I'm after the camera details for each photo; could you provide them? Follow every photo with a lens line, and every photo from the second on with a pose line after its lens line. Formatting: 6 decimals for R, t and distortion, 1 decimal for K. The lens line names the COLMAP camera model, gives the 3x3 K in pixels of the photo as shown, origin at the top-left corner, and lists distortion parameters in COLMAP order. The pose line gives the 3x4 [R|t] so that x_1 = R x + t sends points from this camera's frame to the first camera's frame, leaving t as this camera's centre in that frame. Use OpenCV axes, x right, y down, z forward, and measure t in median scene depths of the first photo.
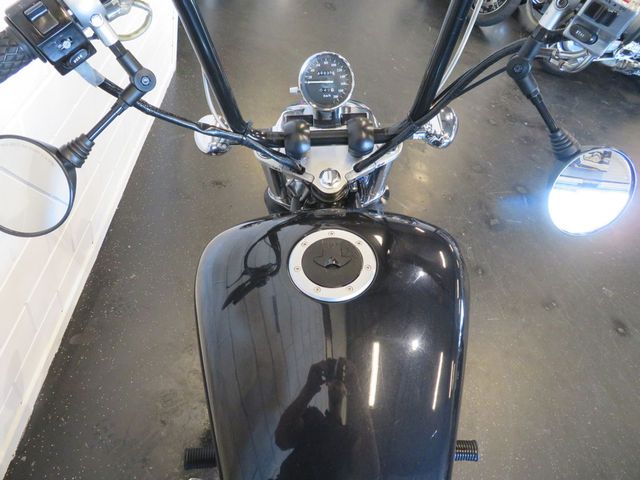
lens RADIAL K [[474.1, 0, 320.4], [0, 474.1, 240.5], [0, 0, 1]] dist [0.003226, 0.010361]
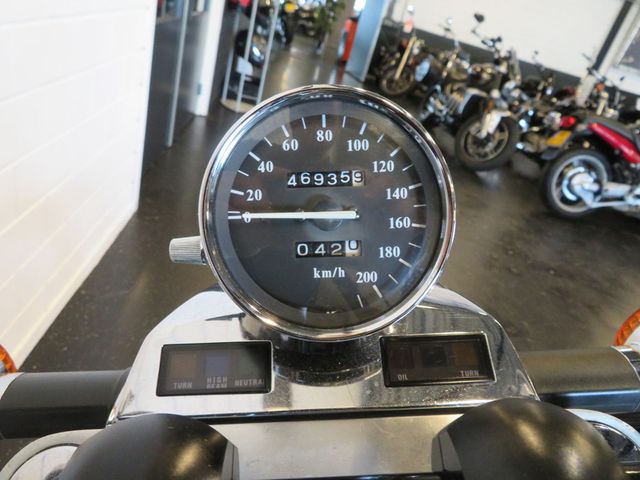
lens RADIAL K [[474.1, 0, 319.9], [0, 474.1, 239.1], [0, 0, 1]] dist [0.003226, 0.010361]
pose [[0.999850, 0.002694, 0.017122, 0.005749], [0.002385, 0.957078, -0.289820, -0.255223], [-0.017167, 0.289817, 0.956928, 0.778781]]
